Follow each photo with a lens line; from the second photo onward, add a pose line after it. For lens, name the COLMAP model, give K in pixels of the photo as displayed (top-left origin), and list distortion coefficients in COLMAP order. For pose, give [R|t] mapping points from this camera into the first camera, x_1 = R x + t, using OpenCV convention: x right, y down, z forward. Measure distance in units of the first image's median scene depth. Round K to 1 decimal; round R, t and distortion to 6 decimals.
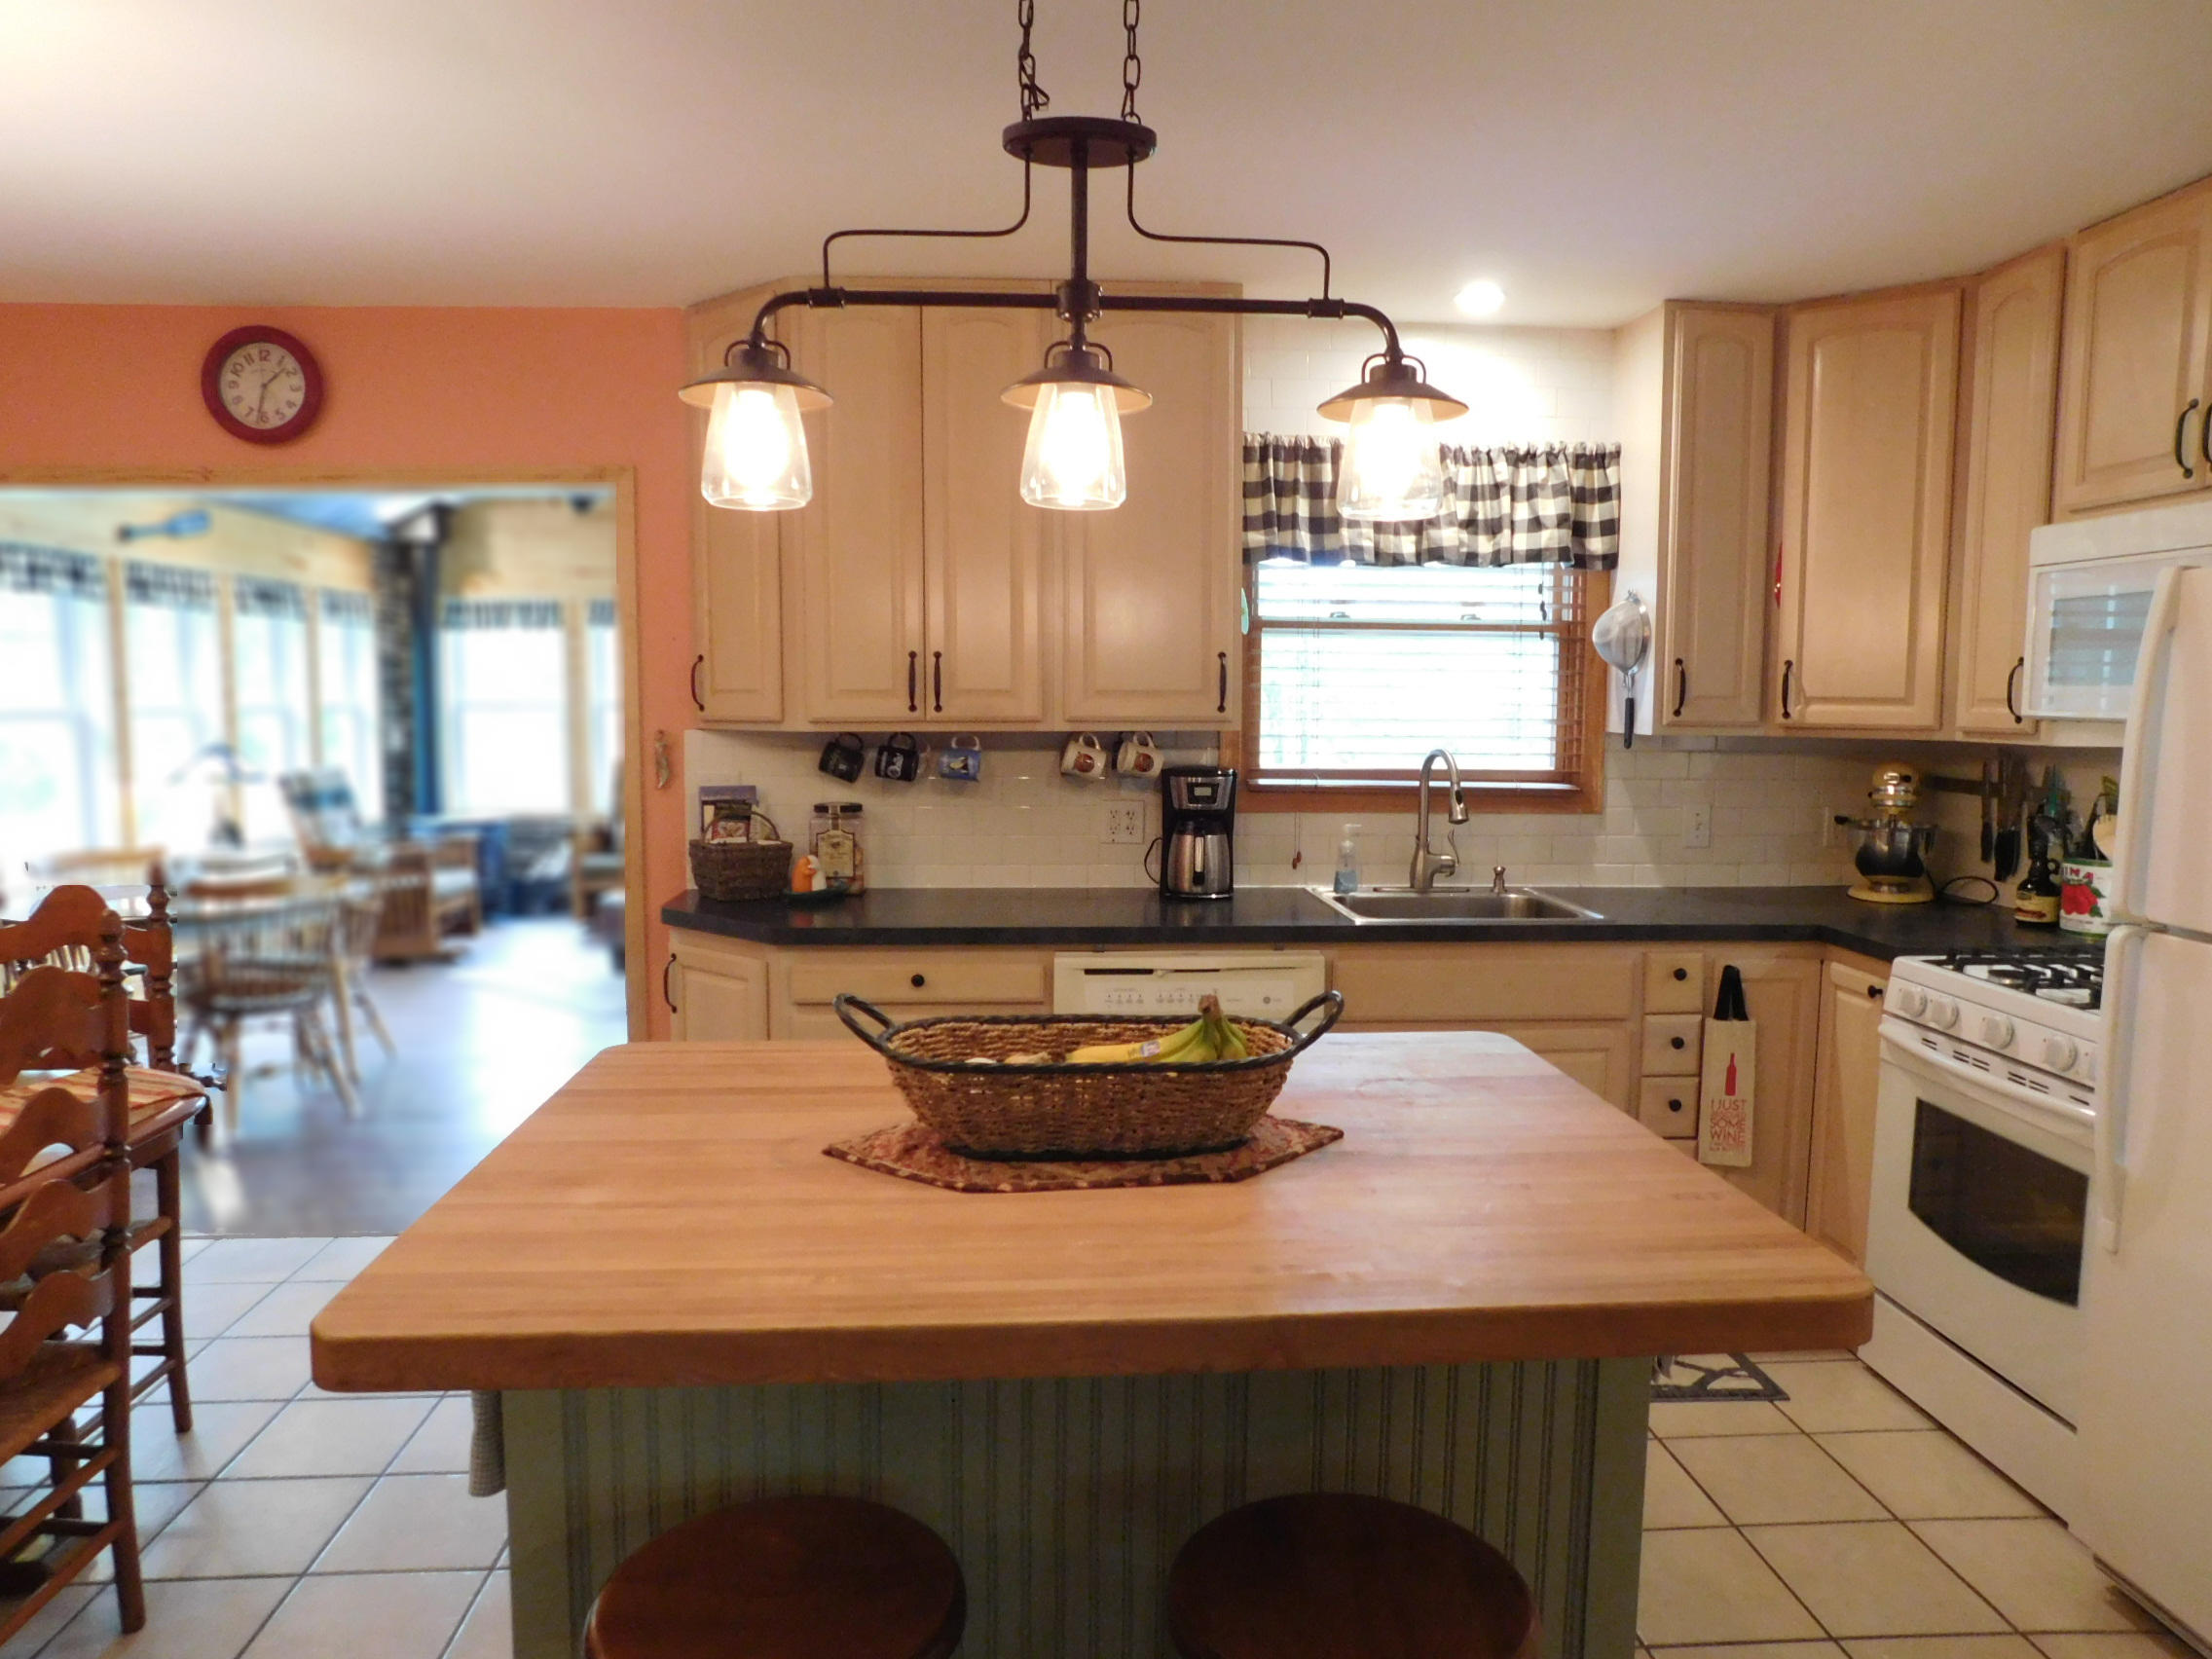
lens RADIAL K [[1454.5, 0, 1106.0], [0, 1454.5, 829.5], [0, 0, 1]] dist [-0.087524, 0.068265]
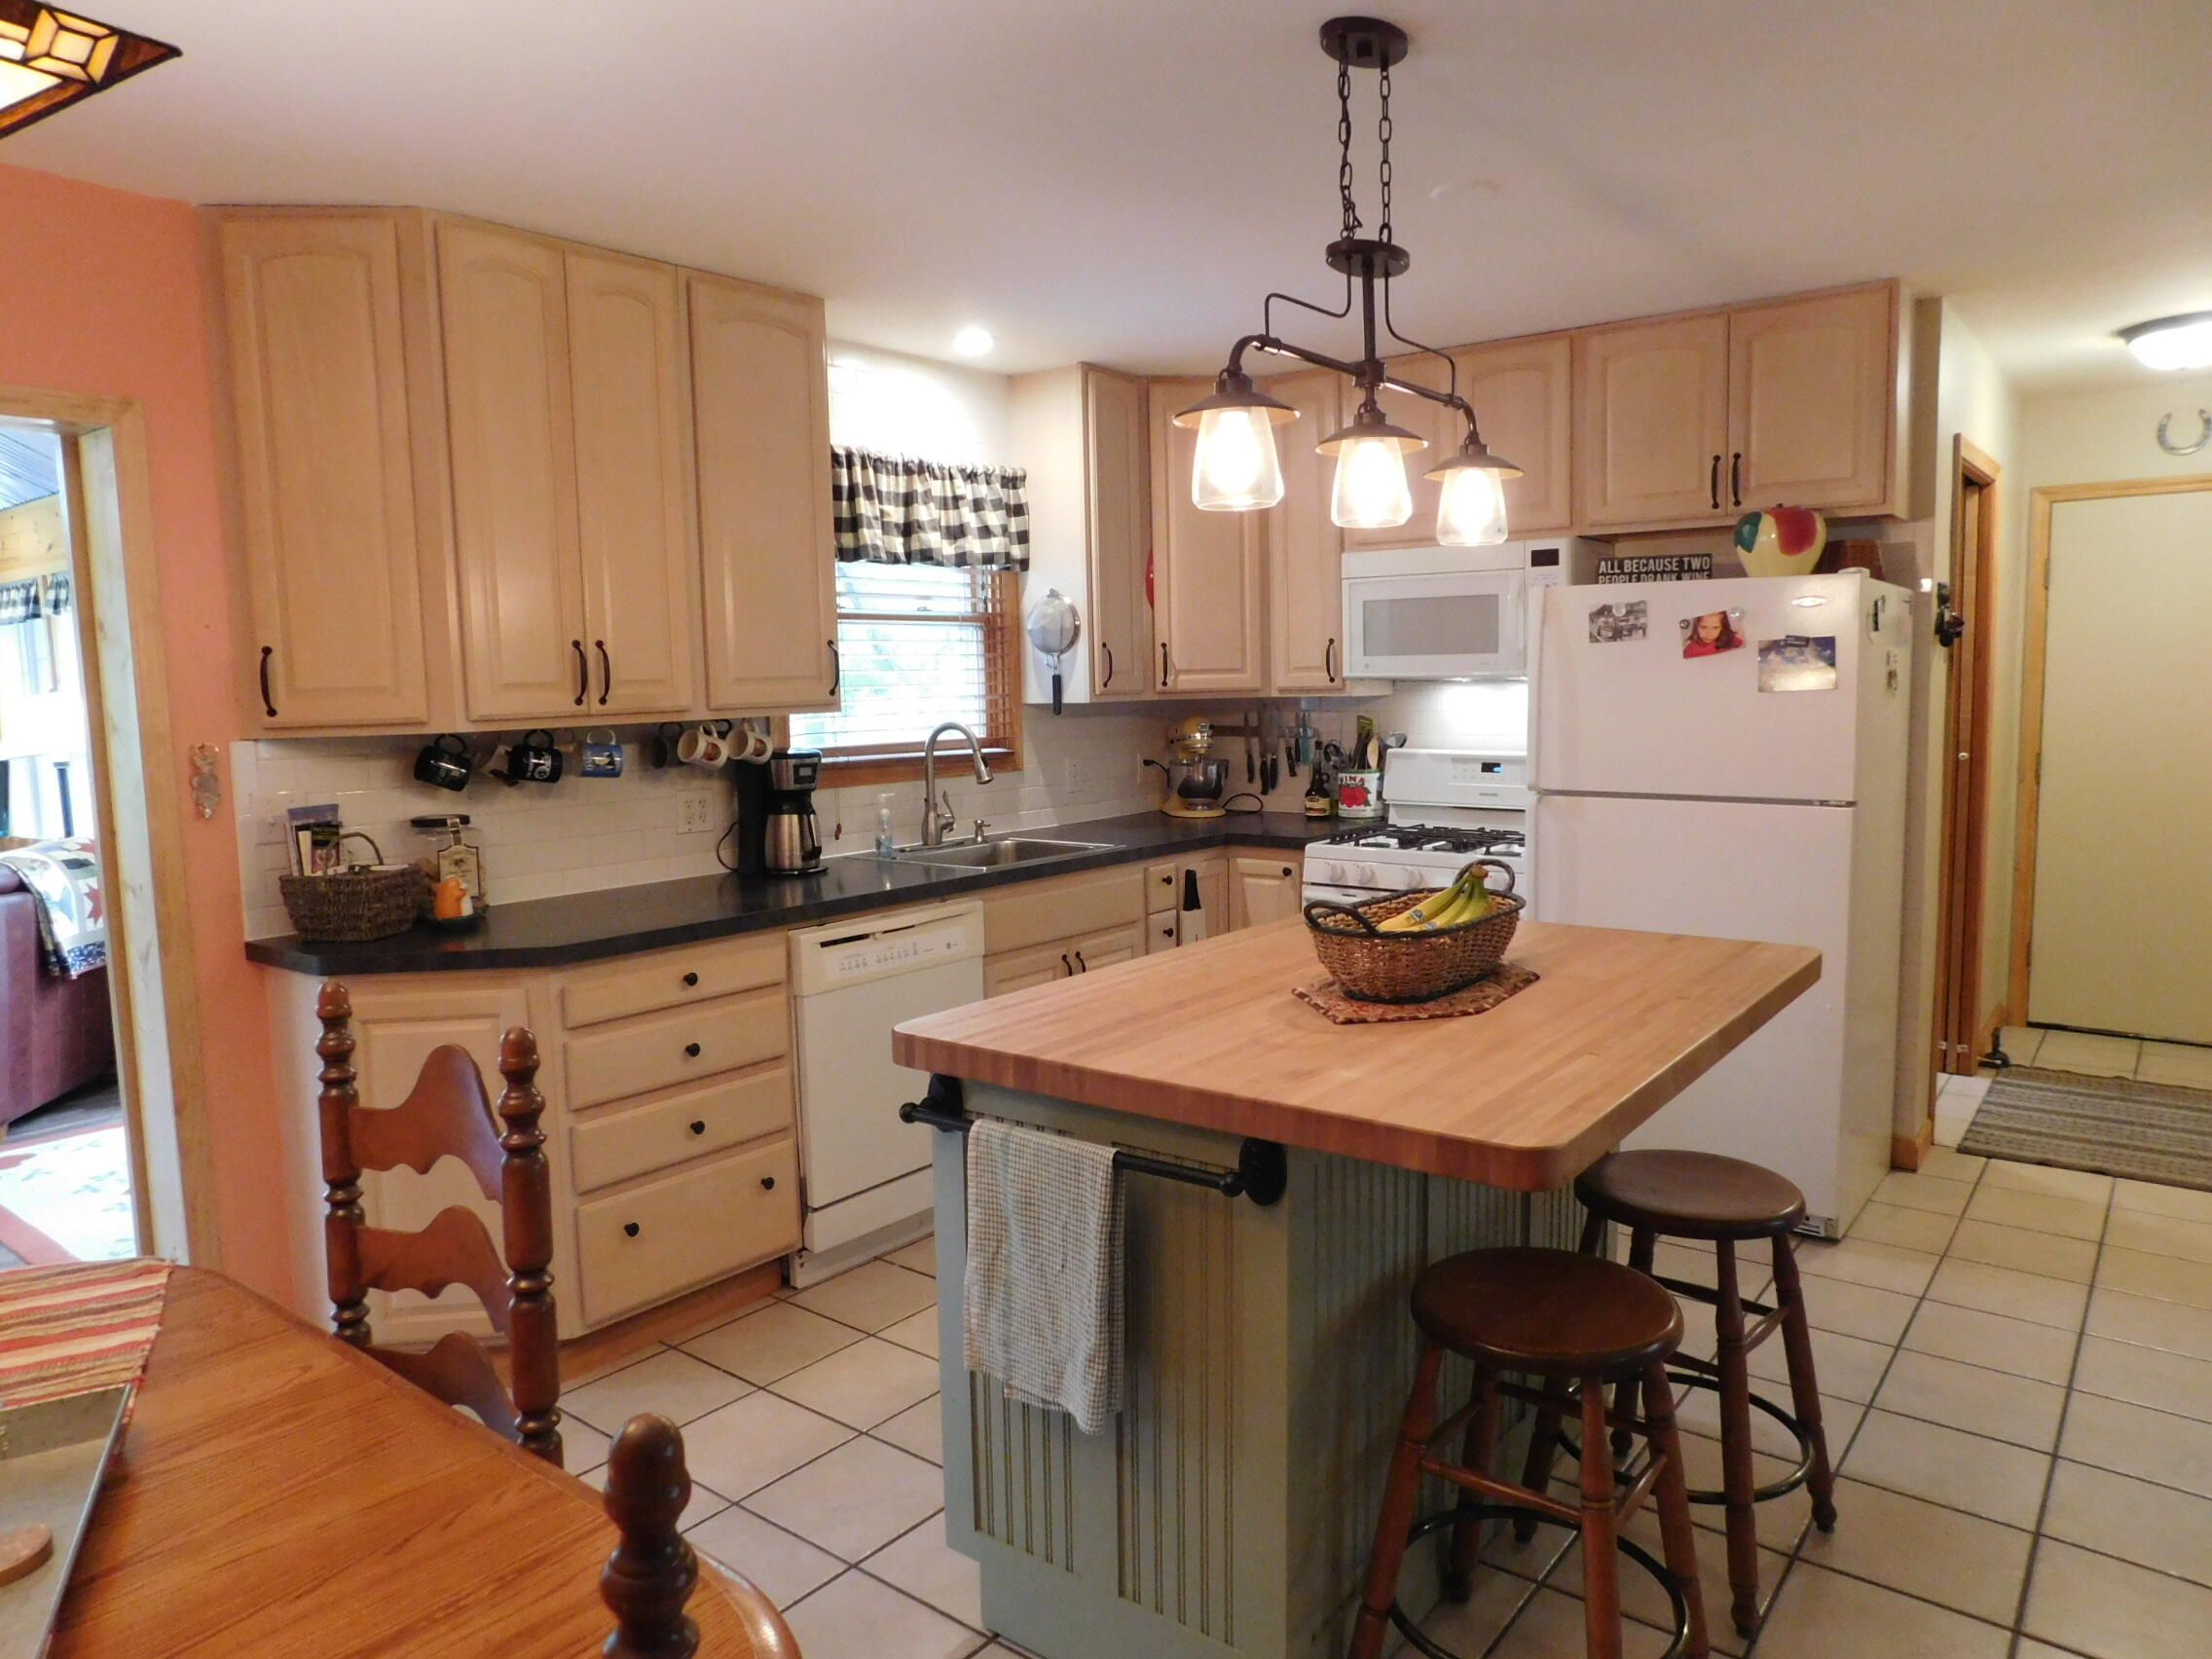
lens RADIAL K [[1454.5, 0, 1106.0], [0, 1454.5, 829.5], [0, 0, 1]] dist [-0.087524, 0.068265]
pose [[0.664417, -0.098374, 0.740859, -0.566970], [0.096274, 0.994306, 0.045686, -0.011018], [-0.741135, 0.040971, 0.670105, 0.127542]]
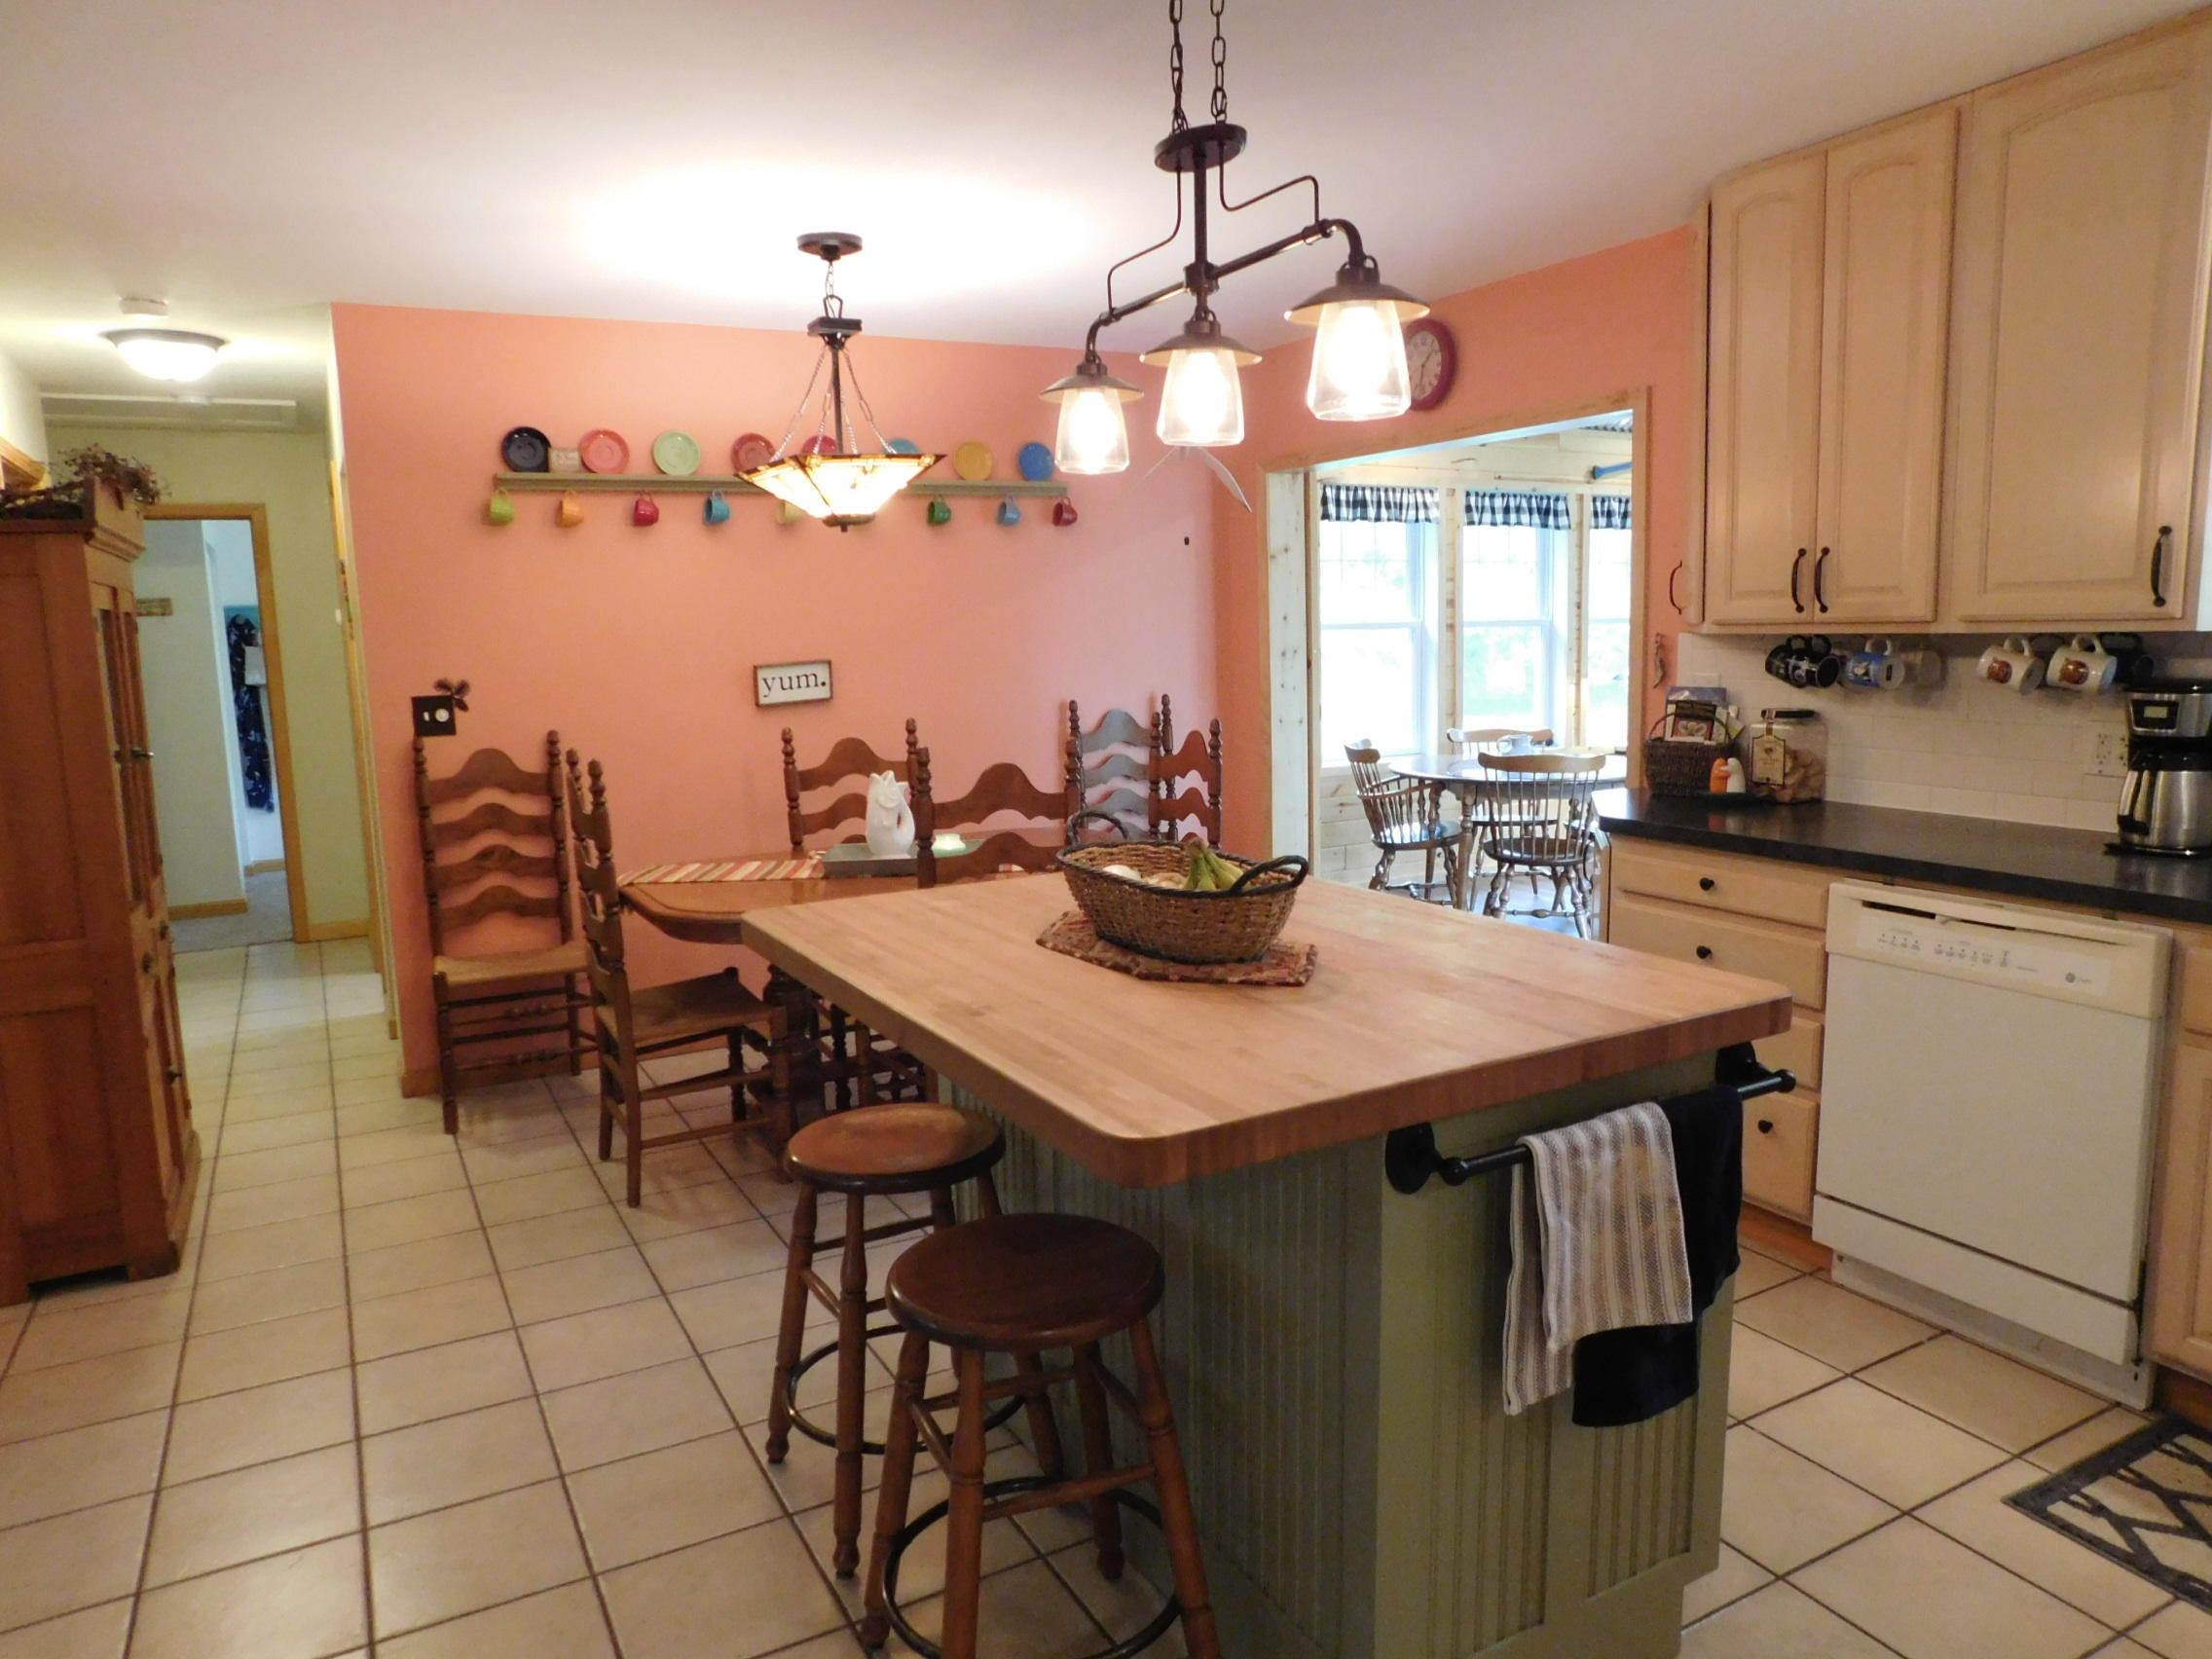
lens RADIAL K [[1454.5, 0, 1106.0], [0, 1454.5, 829.5], [0, 0, 1]] dist [-0.087524, 0.068265]
pose [[0.420227, 0.113750, -0.900261, 0.503912], [-0.056504, 0.993467, 0.099151, -0.006867], [0.905658, 0.009202, 0.423908, 0.183304]]
